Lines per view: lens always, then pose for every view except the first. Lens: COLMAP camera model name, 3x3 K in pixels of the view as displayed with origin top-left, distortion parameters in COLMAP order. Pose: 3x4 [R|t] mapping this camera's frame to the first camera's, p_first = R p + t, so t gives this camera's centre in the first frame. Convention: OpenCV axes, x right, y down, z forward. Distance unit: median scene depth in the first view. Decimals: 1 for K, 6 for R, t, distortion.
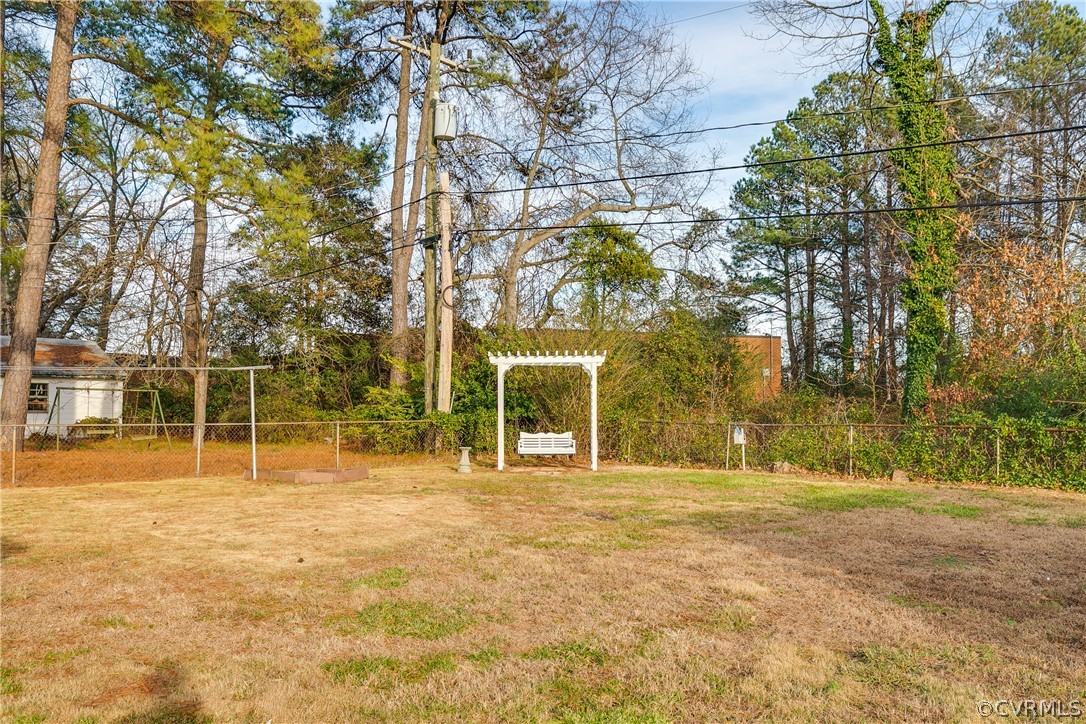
lens RADIAL K [[936.8, 0, 543.1], [0, 936.8, 362.3], [0, 0, 1]] dist [0.012917, 0.005011]
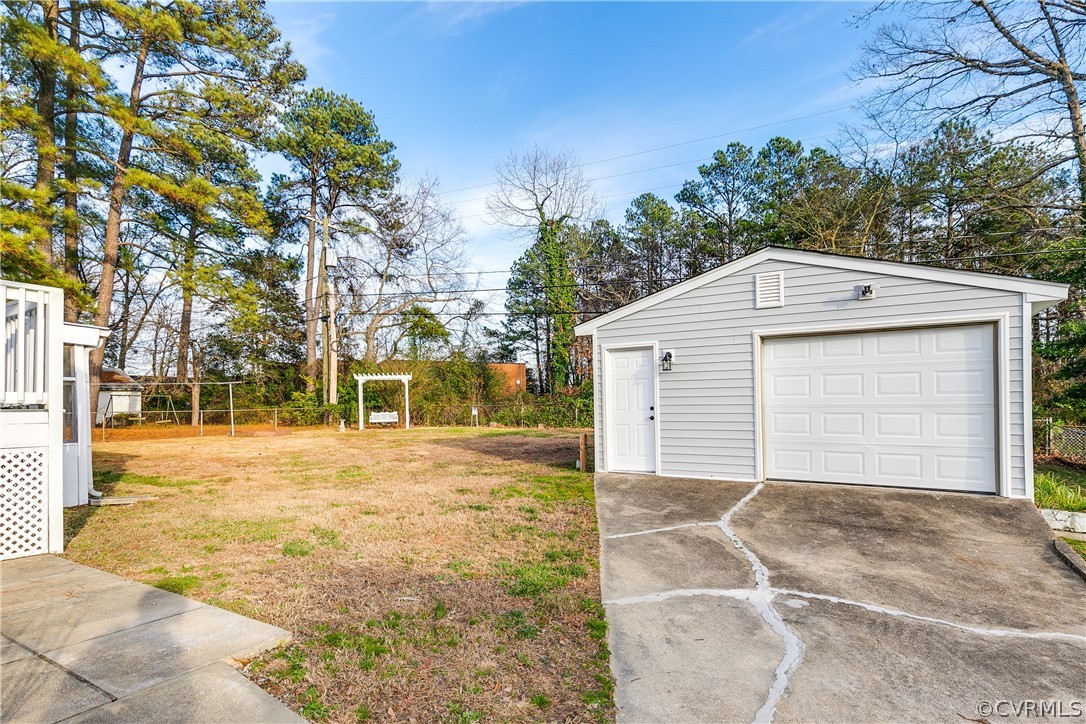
lens RADIAL K [[562.3, 0, 547.4], [0, 562.3, 386.6], [0, 0, 1]] dist [-0.001383, 0.000241]
pose [[0.972950, -0.014267, 0.230576, 0.043363], [0.010281, 0.999776, 0.018480, -0.000656], [-0.230788, -0.015609, 0.972879, -0.188422]]
